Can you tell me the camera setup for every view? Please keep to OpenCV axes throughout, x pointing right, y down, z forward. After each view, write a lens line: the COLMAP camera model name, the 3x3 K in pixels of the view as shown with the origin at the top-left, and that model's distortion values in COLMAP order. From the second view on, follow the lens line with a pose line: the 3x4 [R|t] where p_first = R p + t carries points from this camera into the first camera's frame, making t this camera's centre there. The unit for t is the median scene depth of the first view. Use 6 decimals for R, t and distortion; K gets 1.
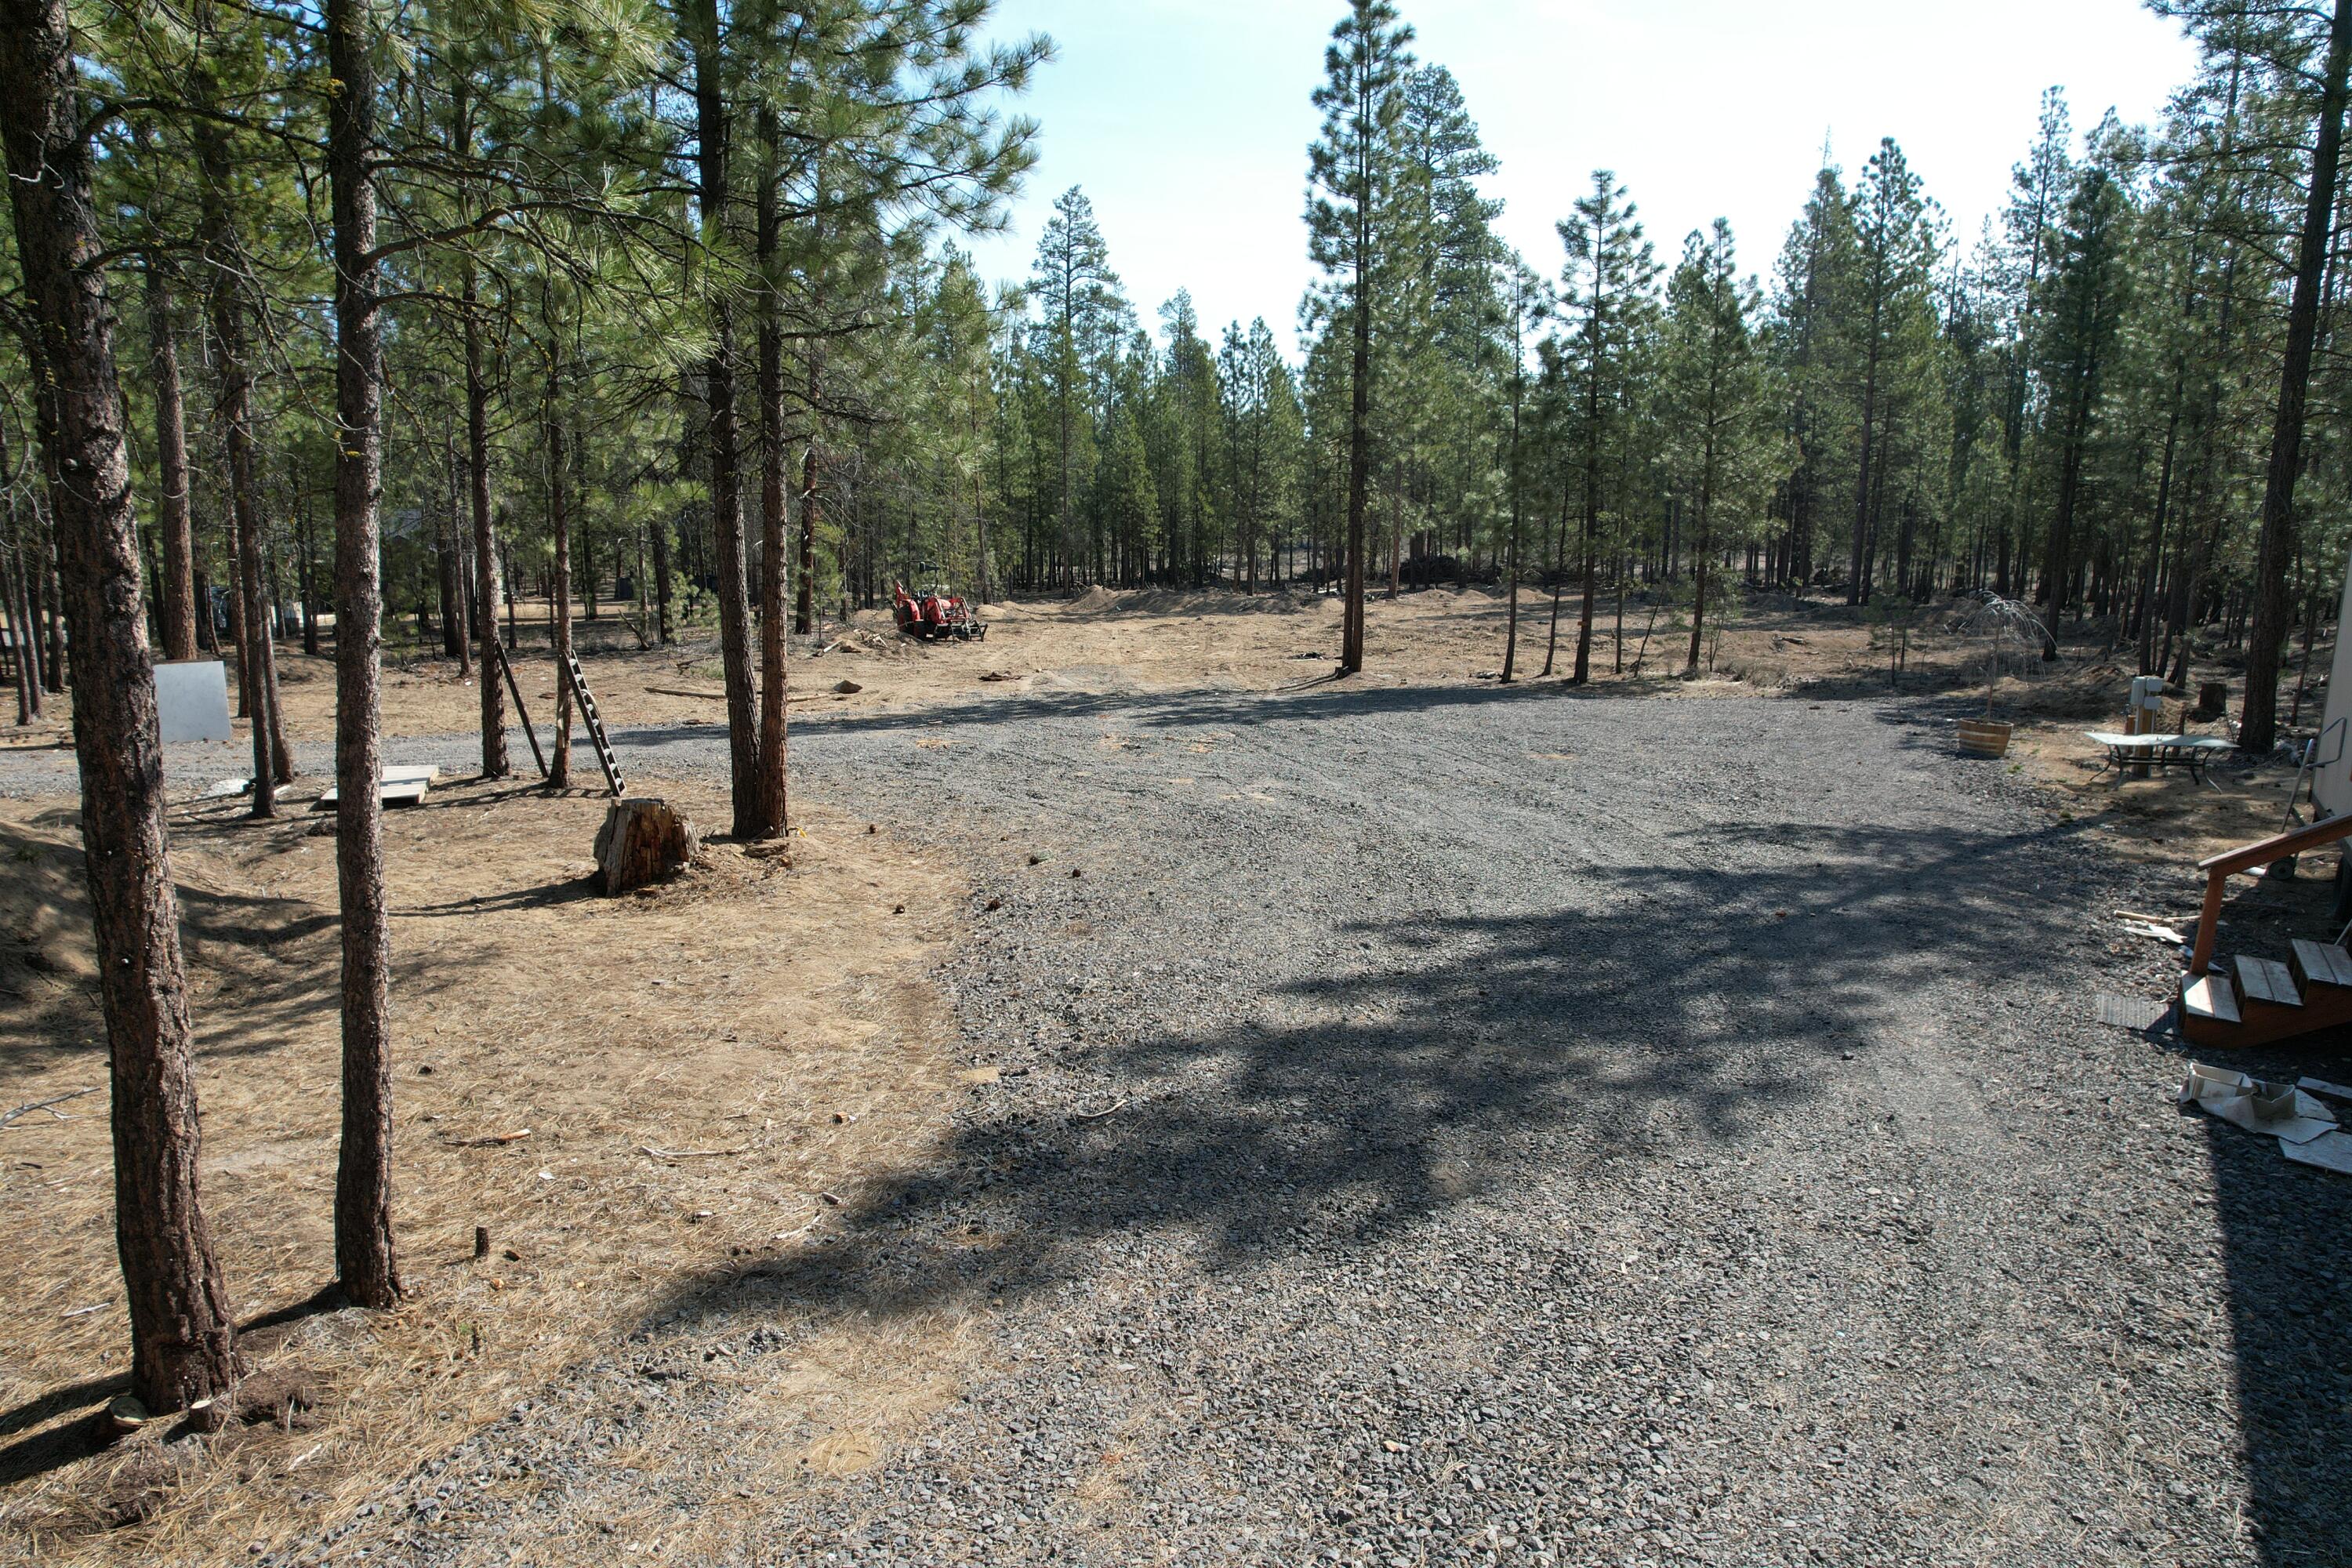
lens RADIAL K [[1499.5, 0, 1174.9], [0, 1499.5, 775.8], [0, 0, 1]] dist [-0.085792, 0.077690]
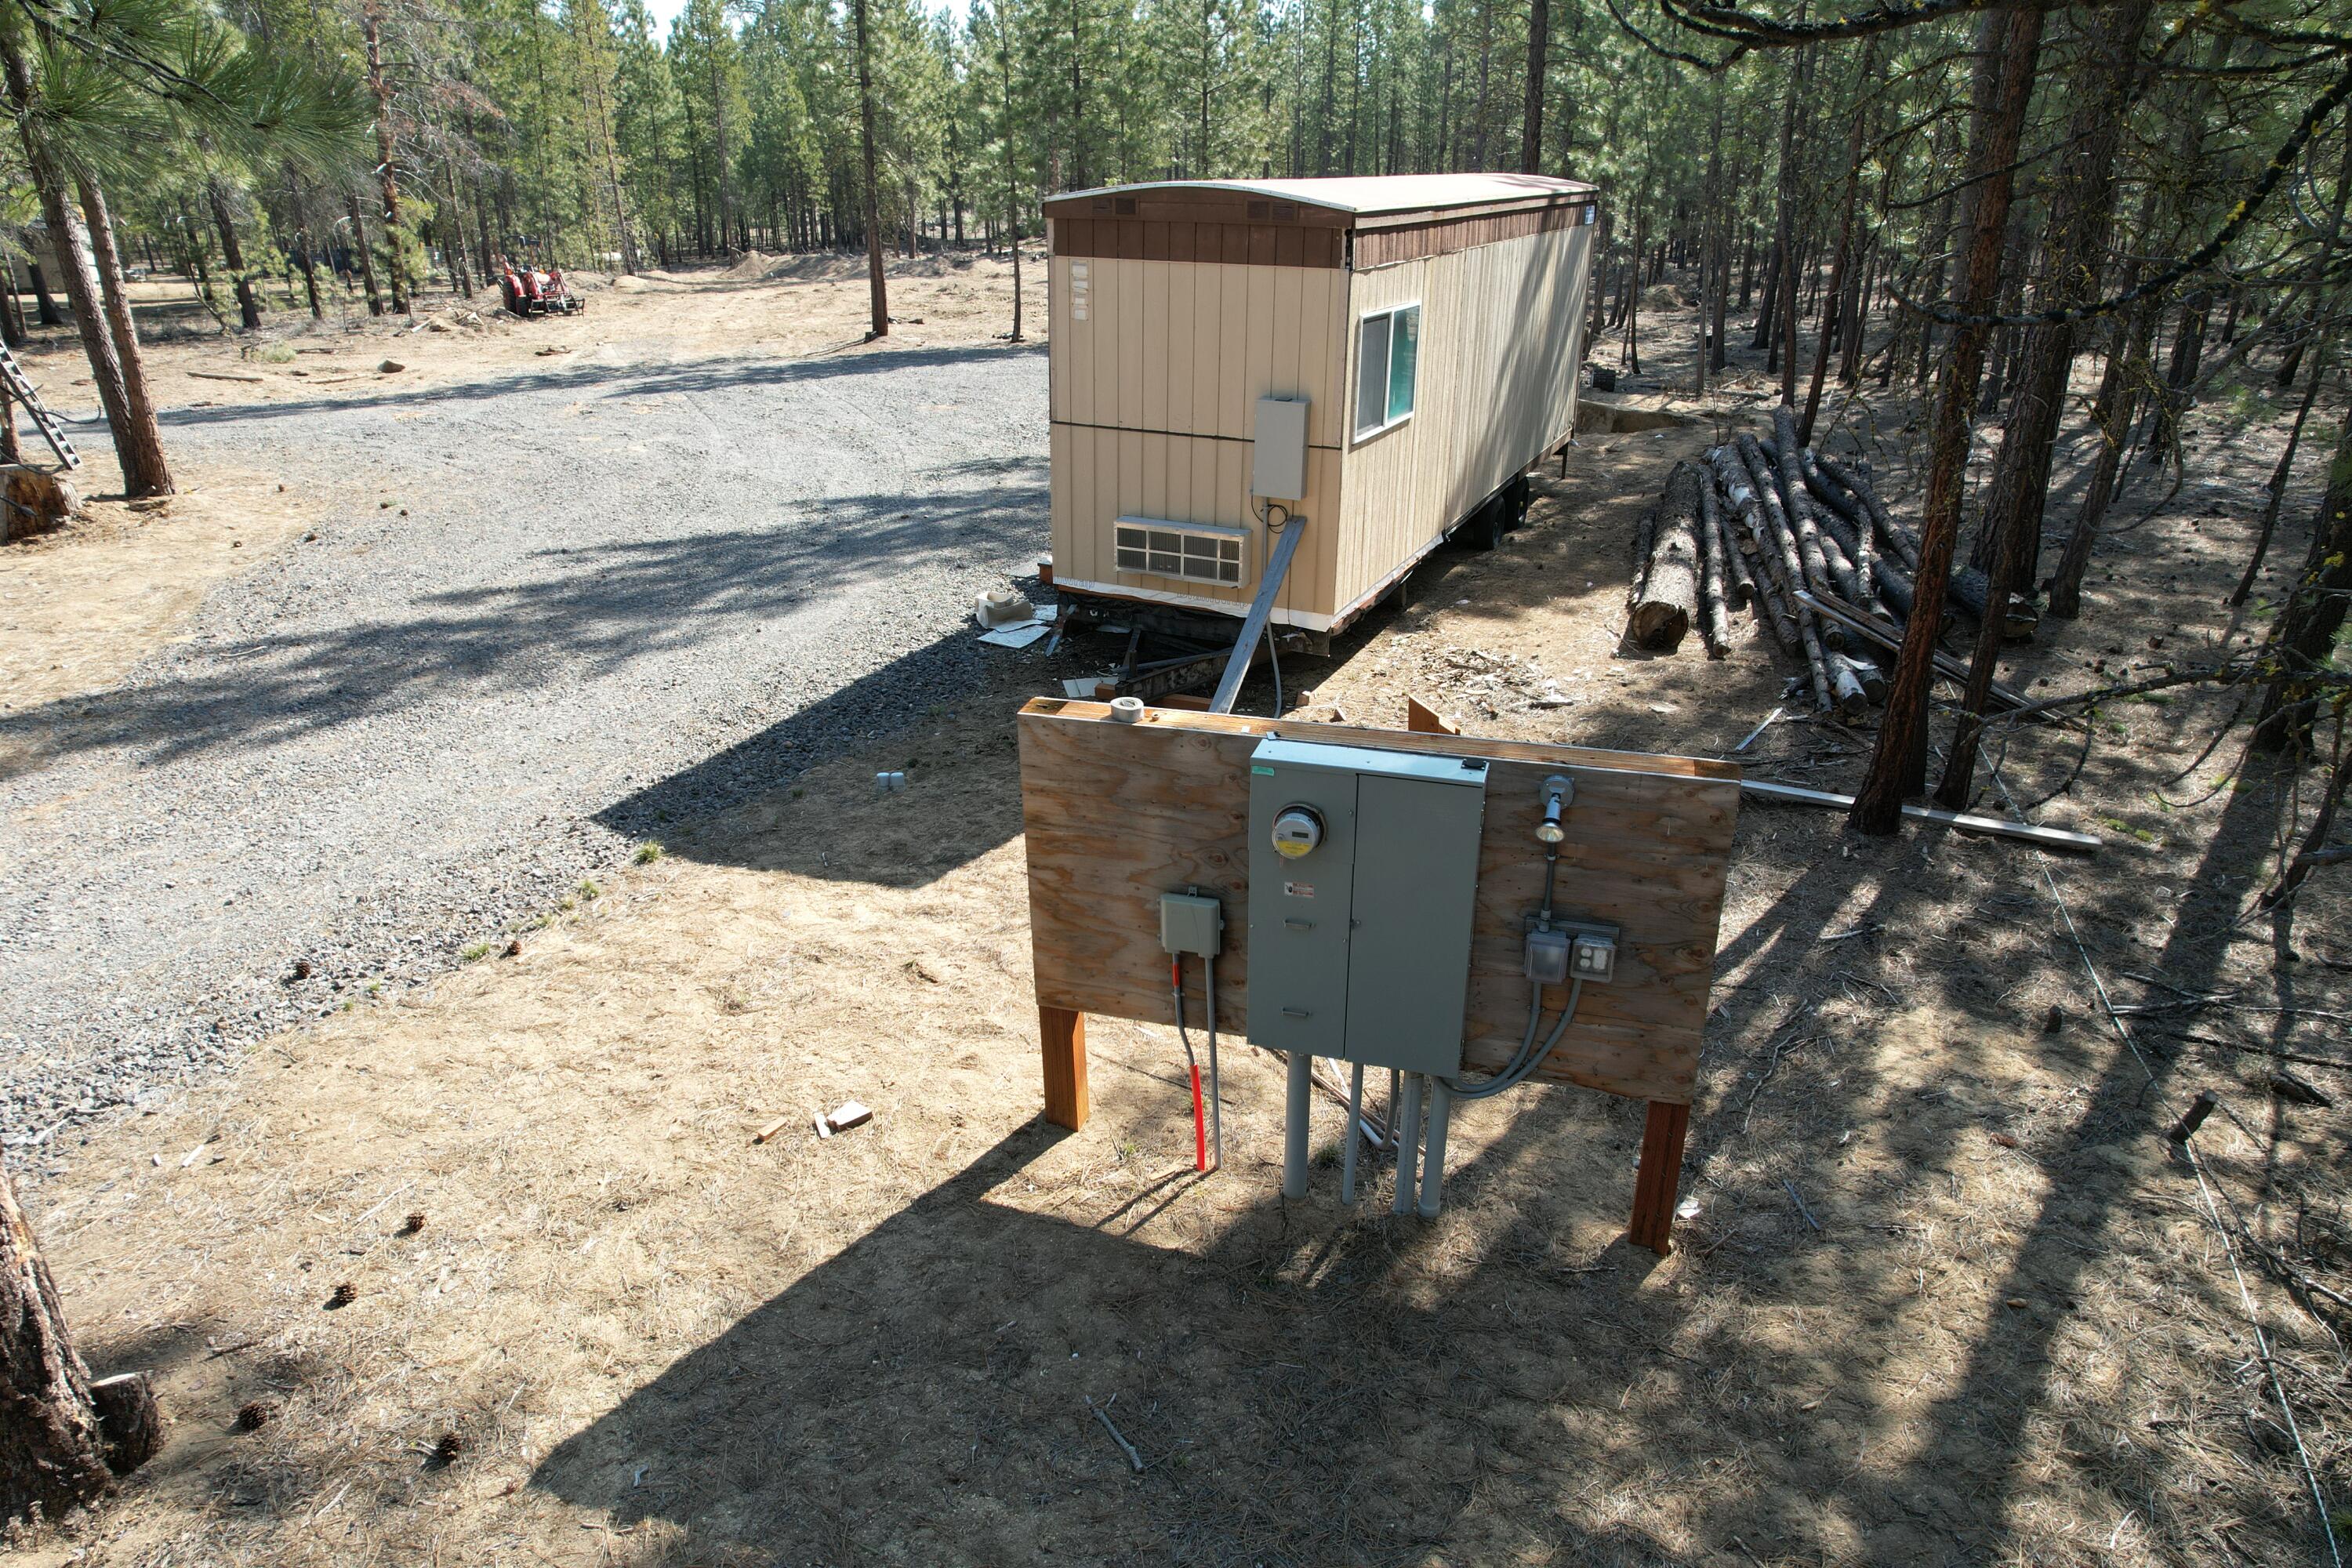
lens RADIAL K [[1499.5, 0, 1174.9], [0, 1499.5, 775.8], [0, 0, 1]] dist [-0.085792, 0.077690]
pose [[0.989994, -0.060721, 0.127378, 0.182868], [0.031449, 0.974921, 0.220316, 0.012352], [-0.137561, -0.214106, 0.967076, -0.159757]]
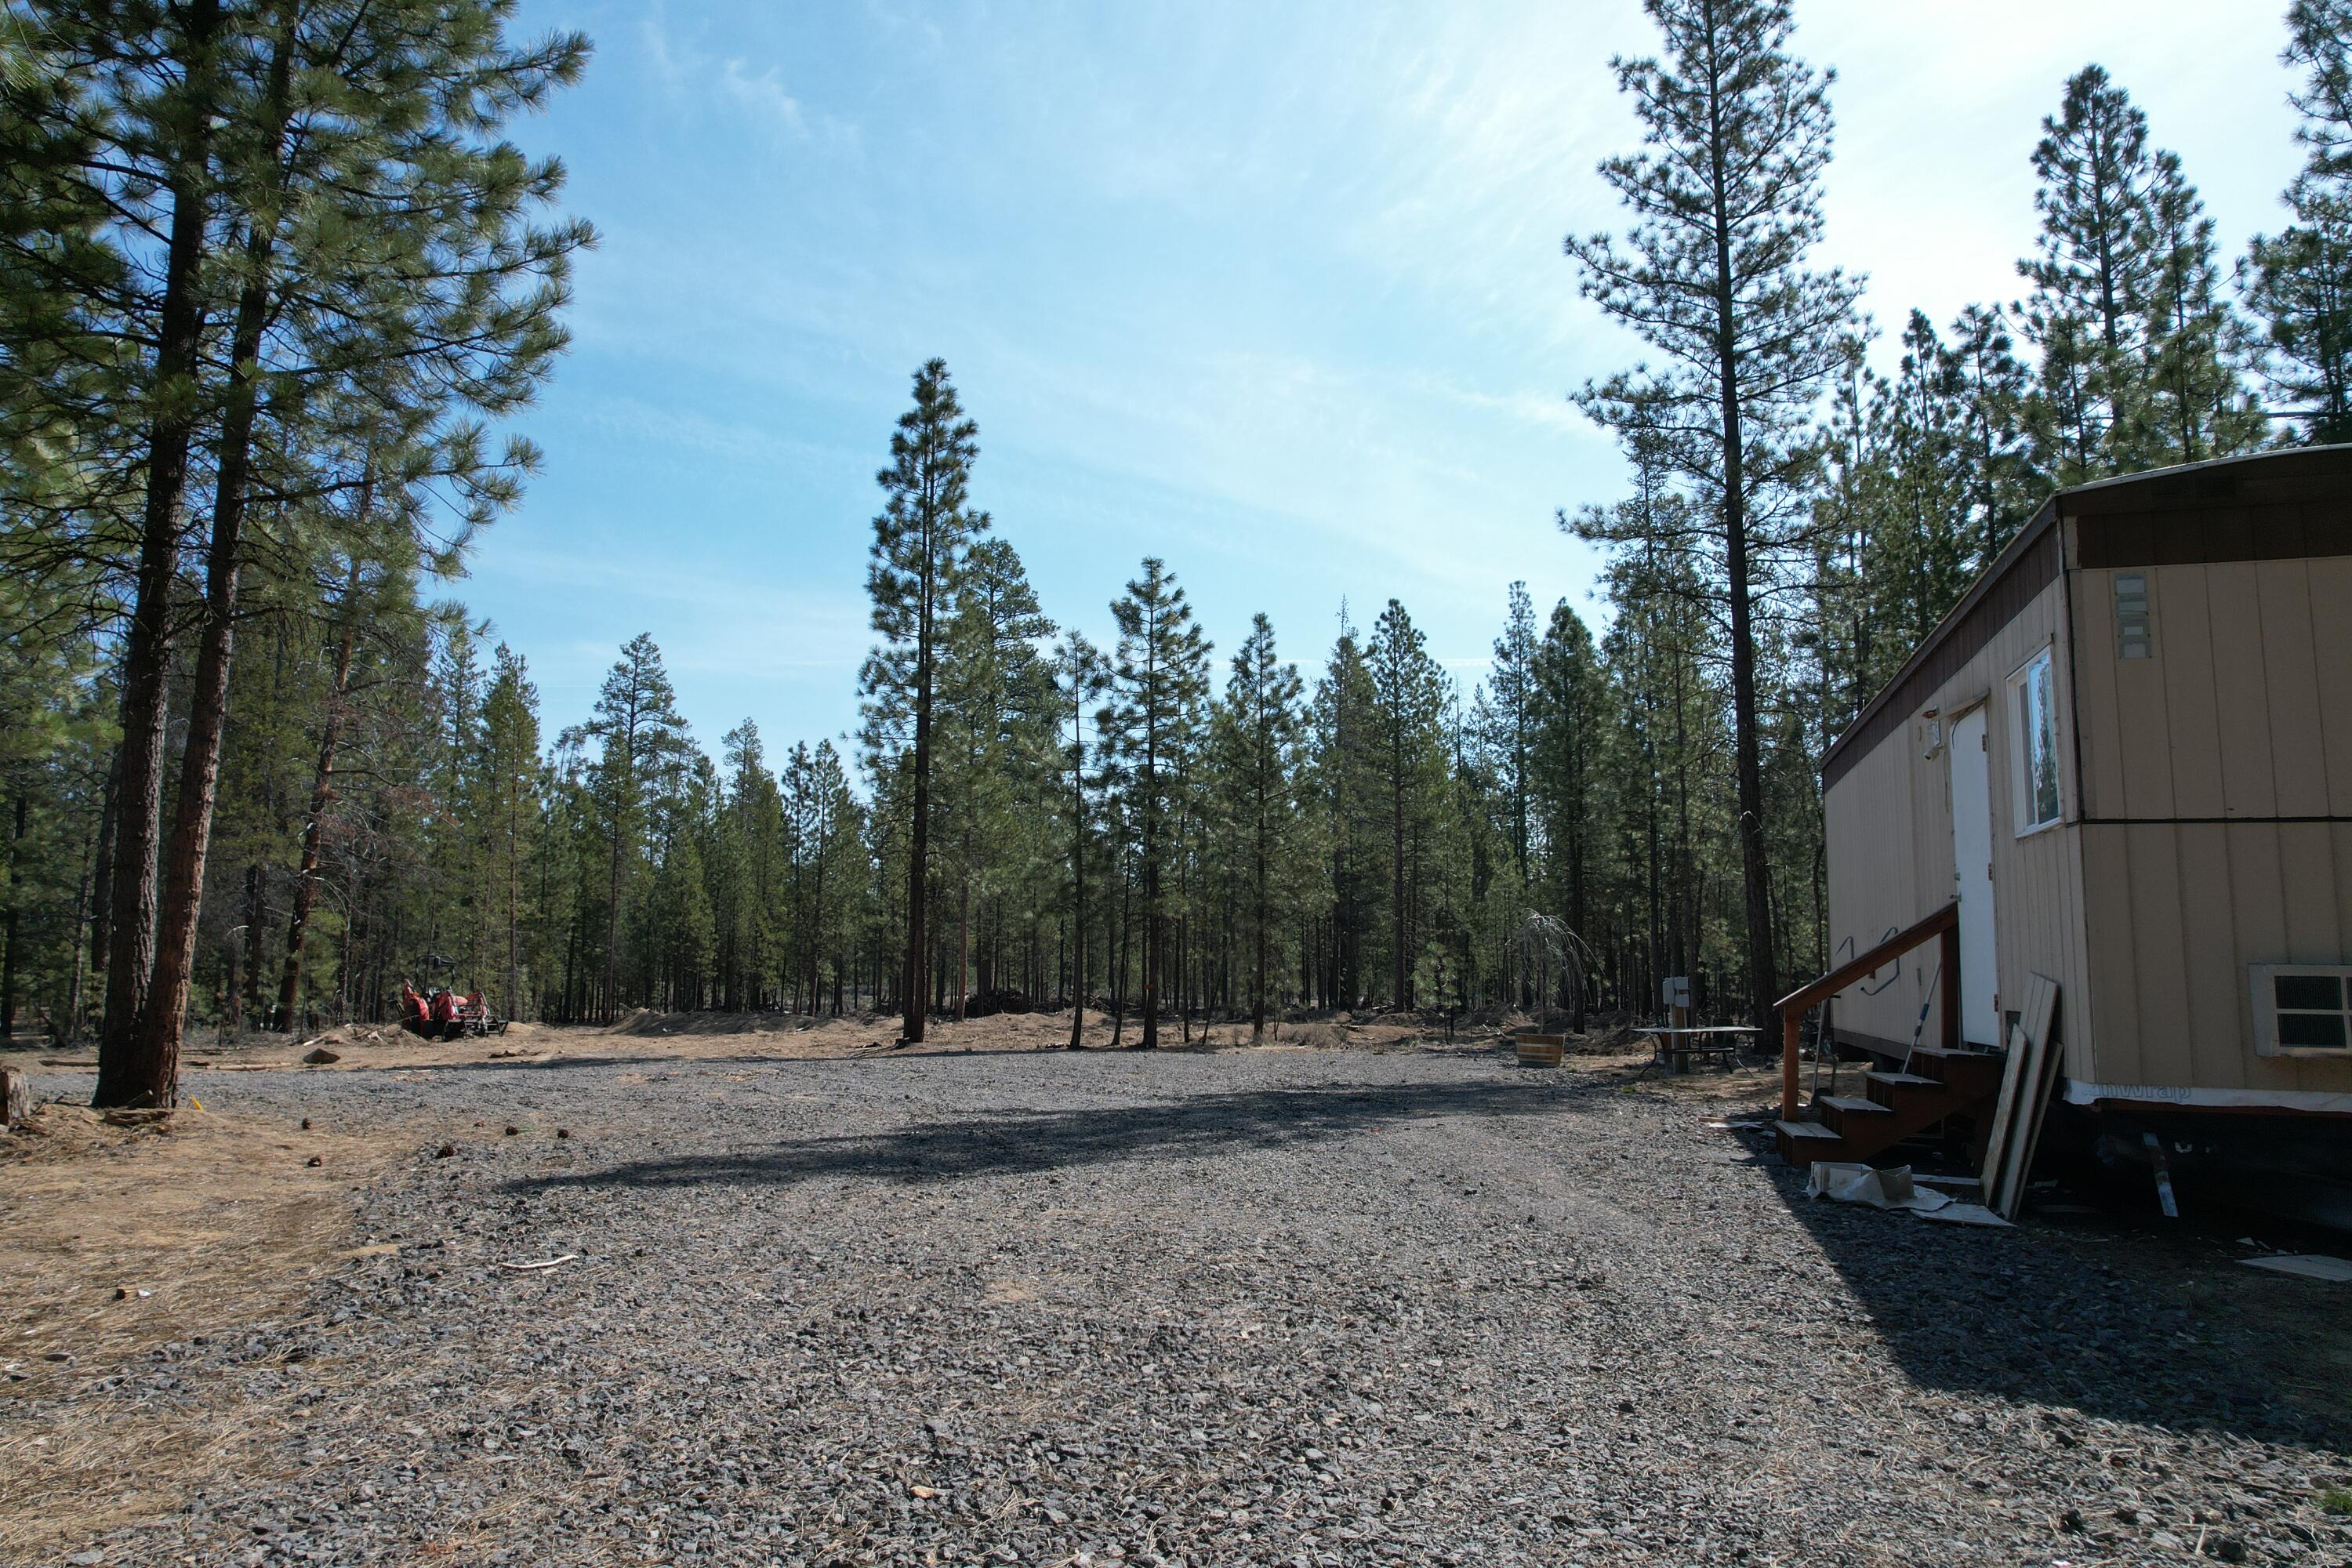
lens RADIAL K [[1497.1, 0, 1176.9], [0, 1497.1, 771.7], [0, 0, 1]] dist [-0.062971, 0.032974]
pose [[0.959739, 0.035957, 0.278581, 0.010683], [0.051211, 0.952752, -0.299403, 0.059375], [-0.276184, 0.301615, 0.912552, 0.049889]]
